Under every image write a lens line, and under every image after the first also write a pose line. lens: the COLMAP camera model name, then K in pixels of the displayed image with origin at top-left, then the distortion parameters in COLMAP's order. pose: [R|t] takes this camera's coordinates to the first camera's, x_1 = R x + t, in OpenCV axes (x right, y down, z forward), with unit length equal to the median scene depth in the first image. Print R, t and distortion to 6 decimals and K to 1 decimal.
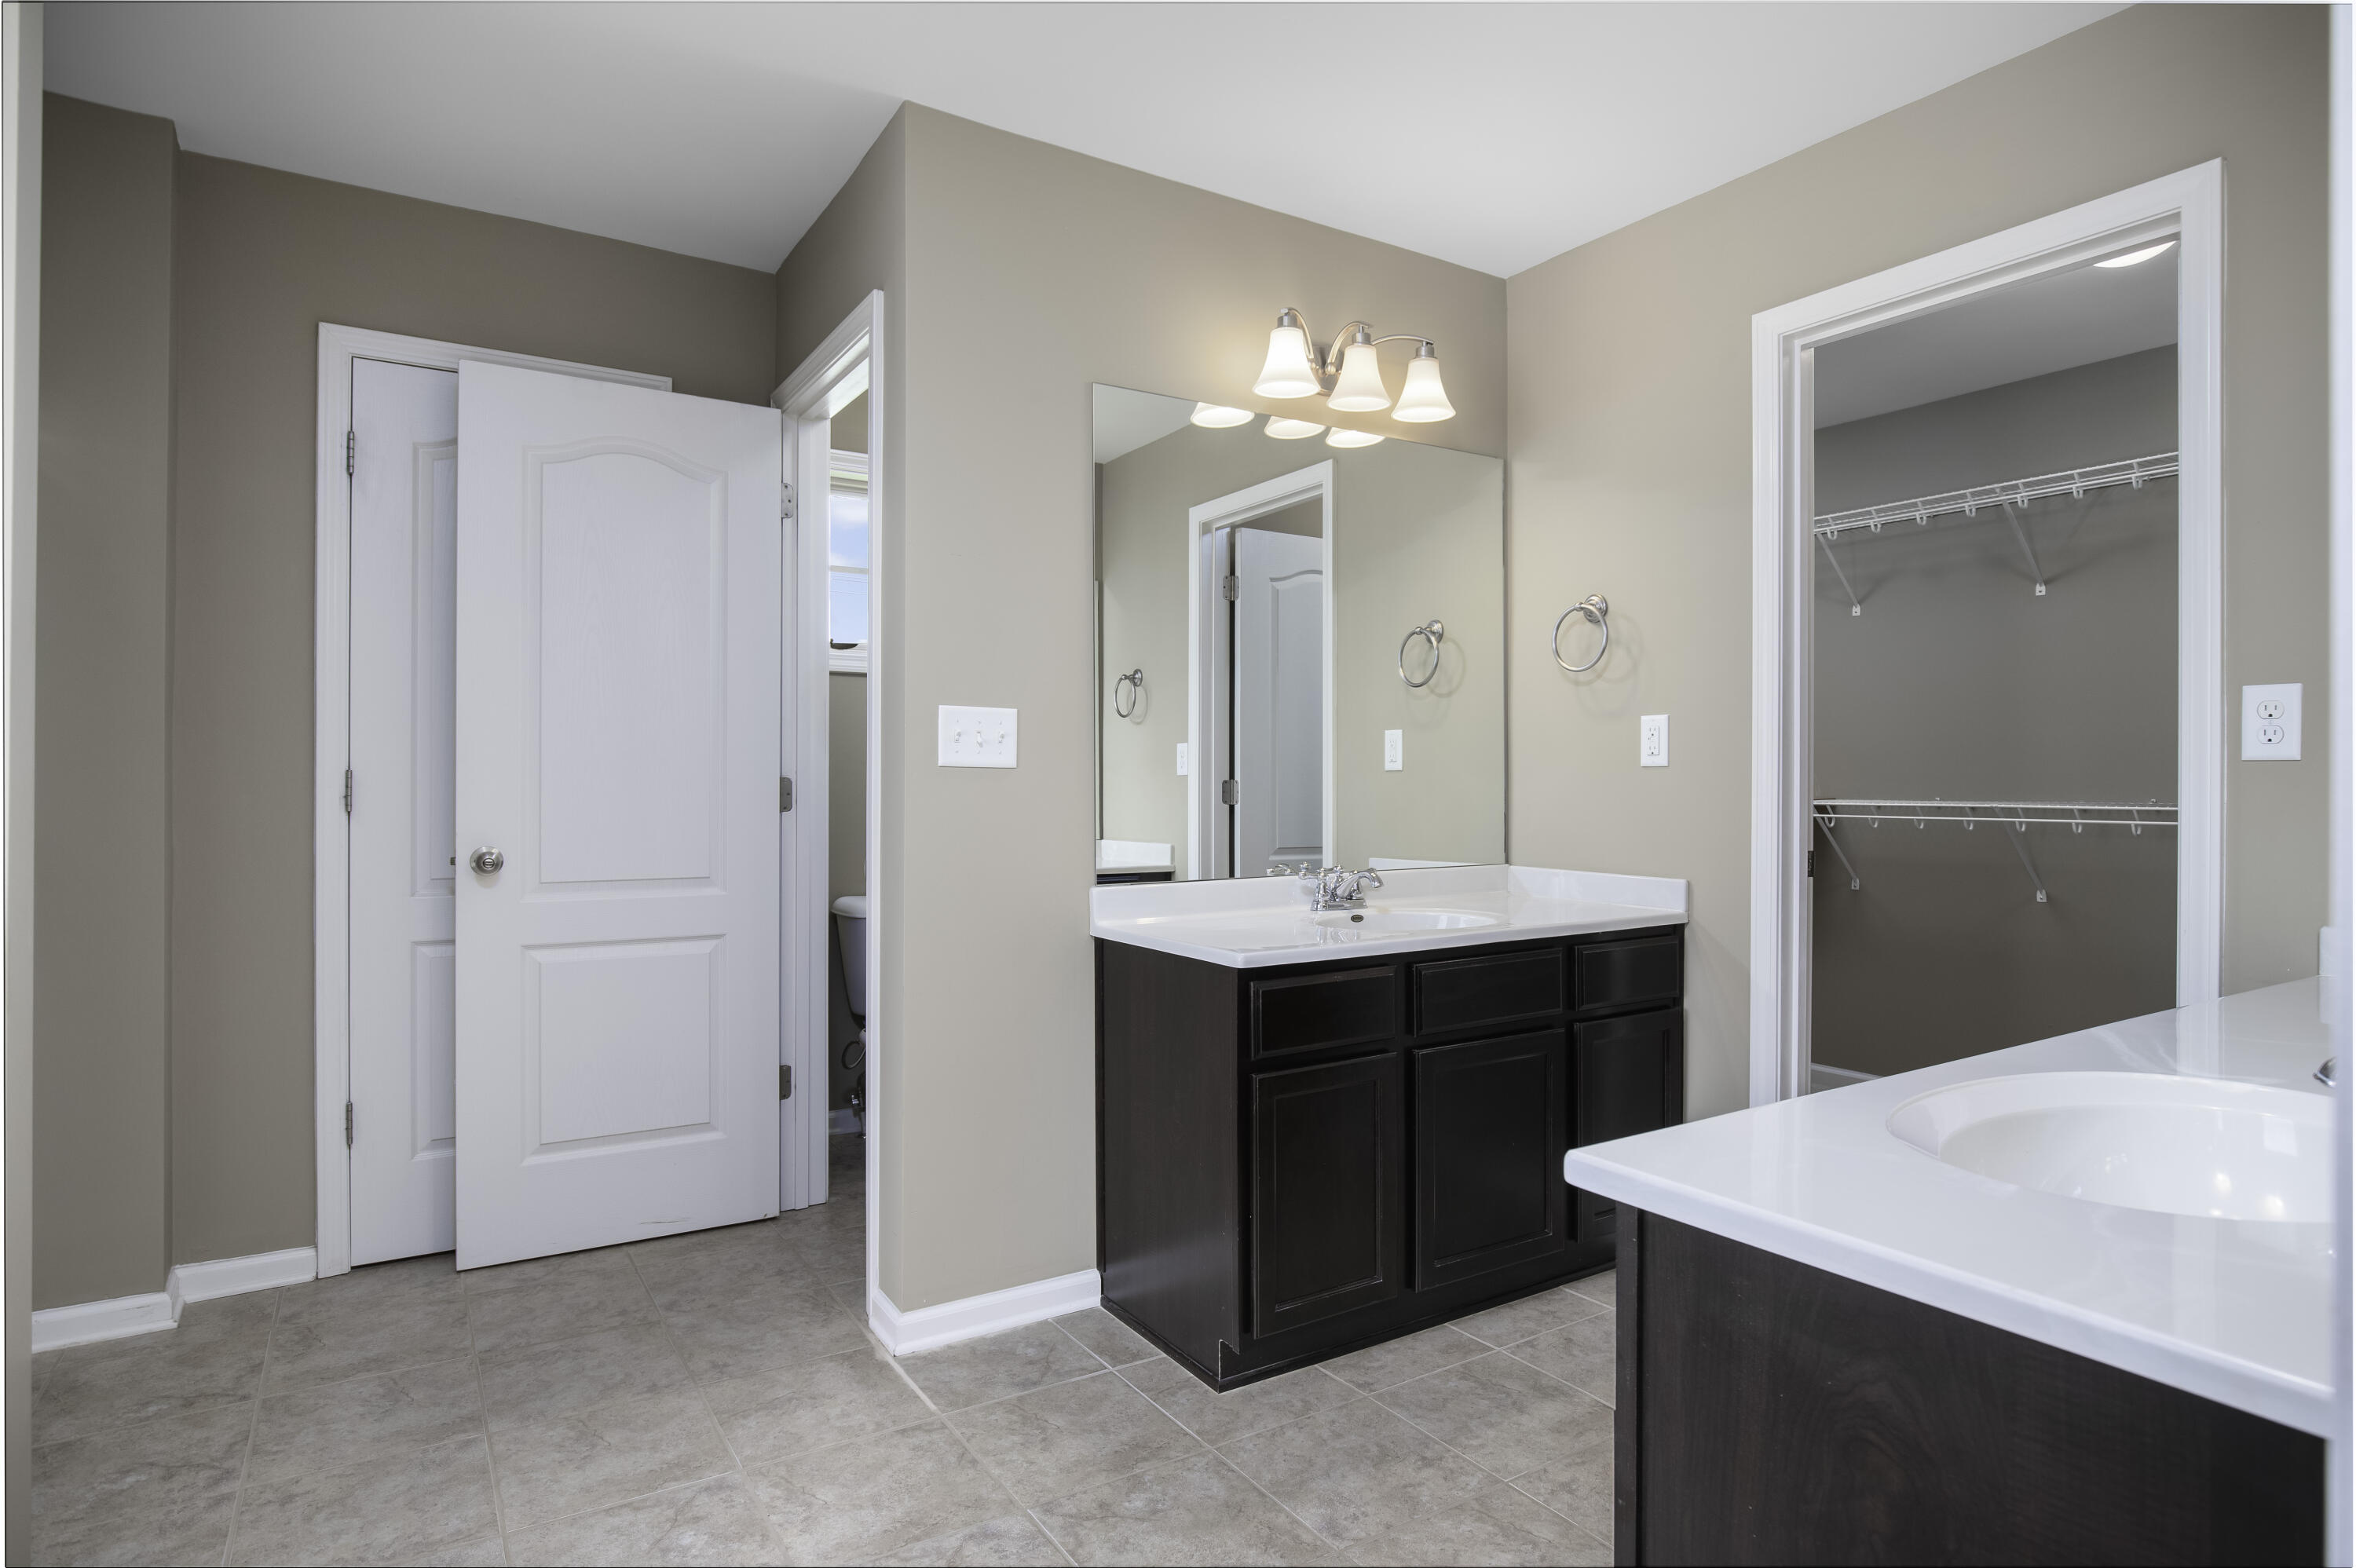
lens RADIAL K [[1273.5, 0, 1174.7], [0, 1273.5, 779.1], [0, 0, 1]] dist [-0.003710, -0.000200]
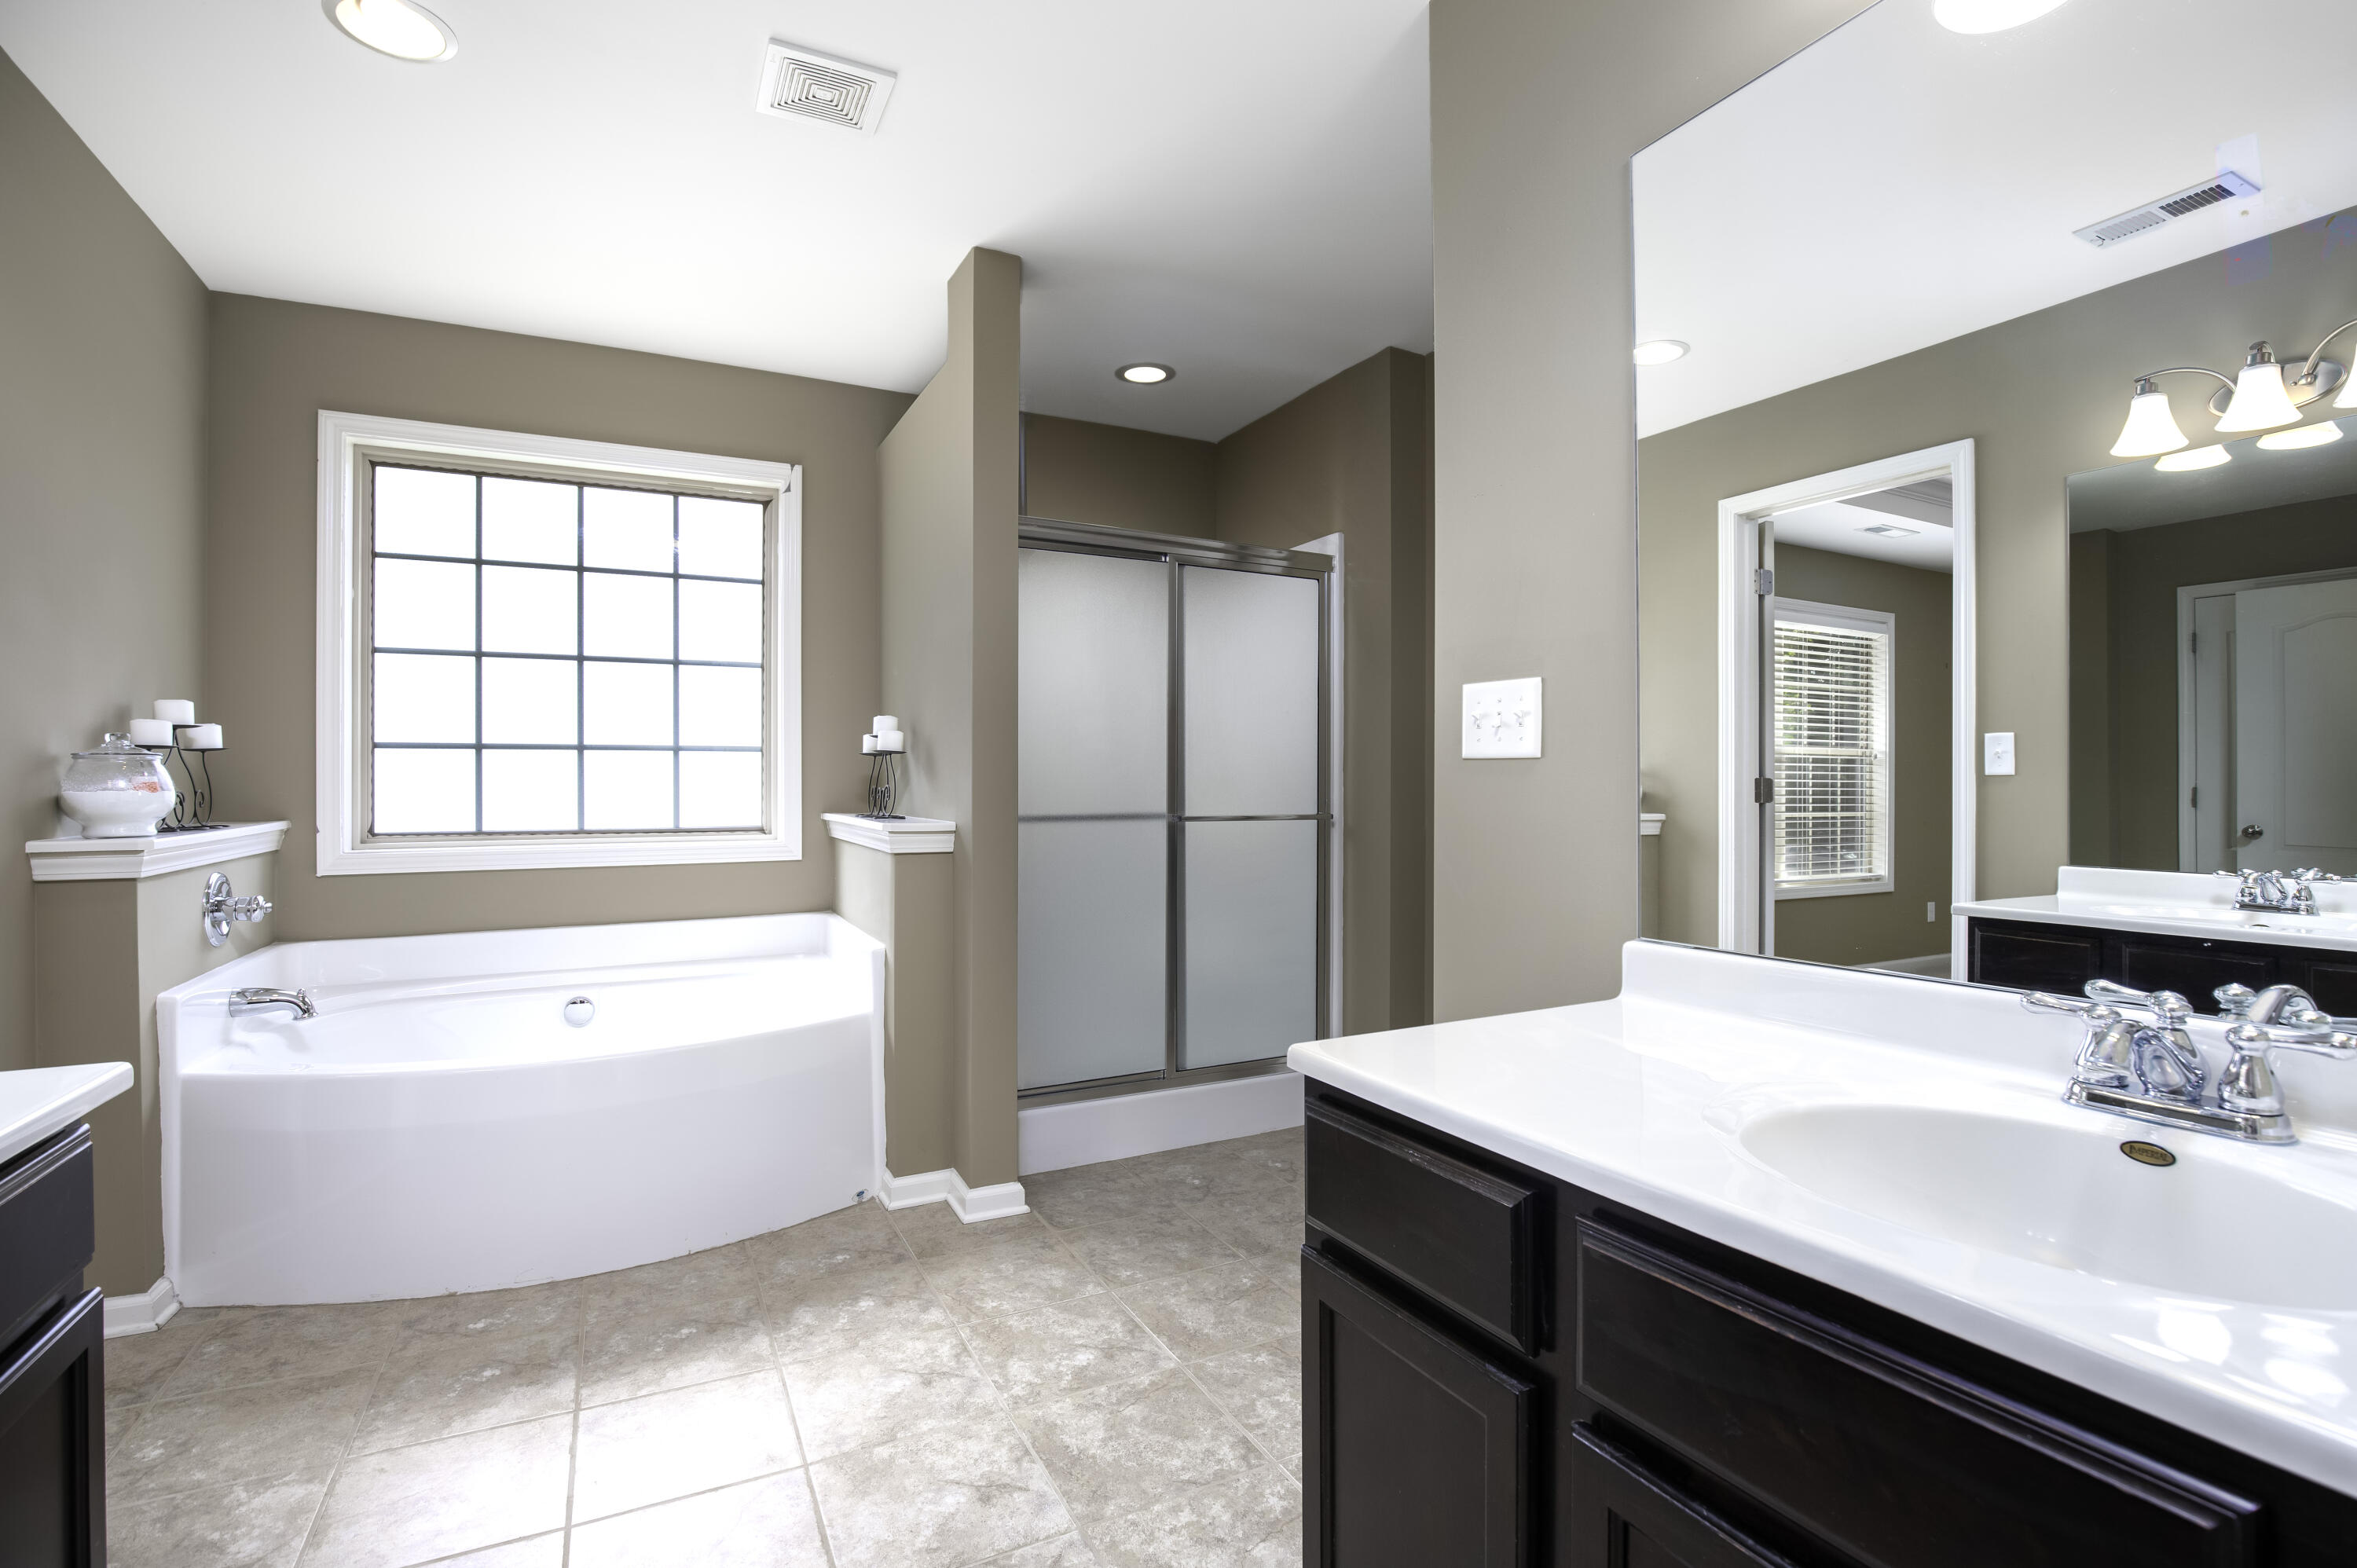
lens RADIAL K [[1075.5, 0, 1162.0], [0, 1075.5, 797.9], [0, 0, 1]] dist [0.002323, -0.000212]
pose [[-0.086097, 0.008159, -0.996253, 0.633025], [0.009254, 0.999930, 0.007389, 0.009699], [0.996244, -0.008583, -0.086166, 1.043325]]
